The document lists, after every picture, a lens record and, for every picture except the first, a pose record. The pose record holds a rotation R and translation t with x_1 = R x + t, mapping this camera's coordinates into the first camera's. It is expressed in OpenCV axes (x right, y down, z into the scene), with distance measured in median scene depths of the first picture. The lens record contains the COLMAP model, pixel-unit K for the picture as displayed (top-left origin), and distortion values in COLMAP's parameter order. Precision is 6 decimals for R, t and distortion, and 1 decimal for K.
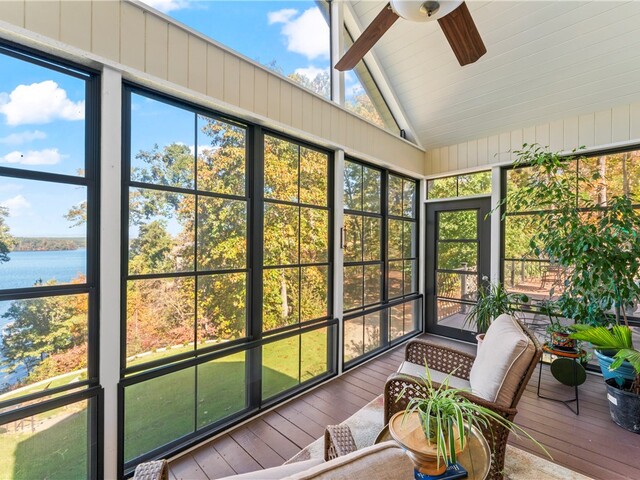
lens RADIAL K [[287.0, 0, 320.0], [0, 287.0, 240.0], [0, 0, 1]] dist [-0.002207, -0.000633]
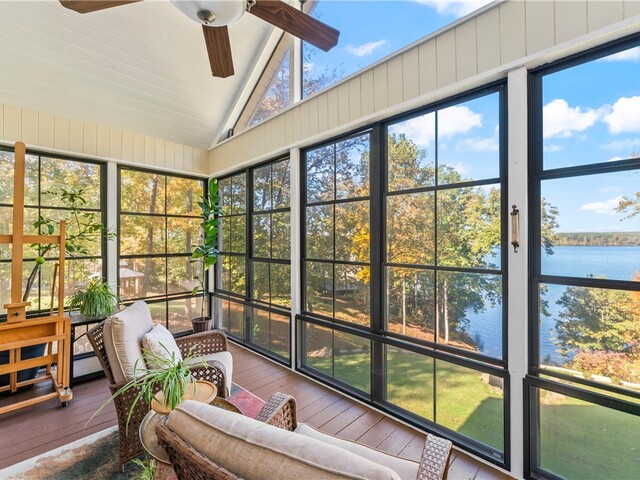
lens RADIAL K [[284.9, 0, 317.5], [0, 284.9, 237.0], [0, 0, 1]] dist [0.001592, 0.000079]
pose [[0.011440, -0.007822, -0.999904, 0.252590], [0.012121, 0.999897, -0.007683, 0.002207], [0.999861, -0.012032, 0.011533, 0.250679]]
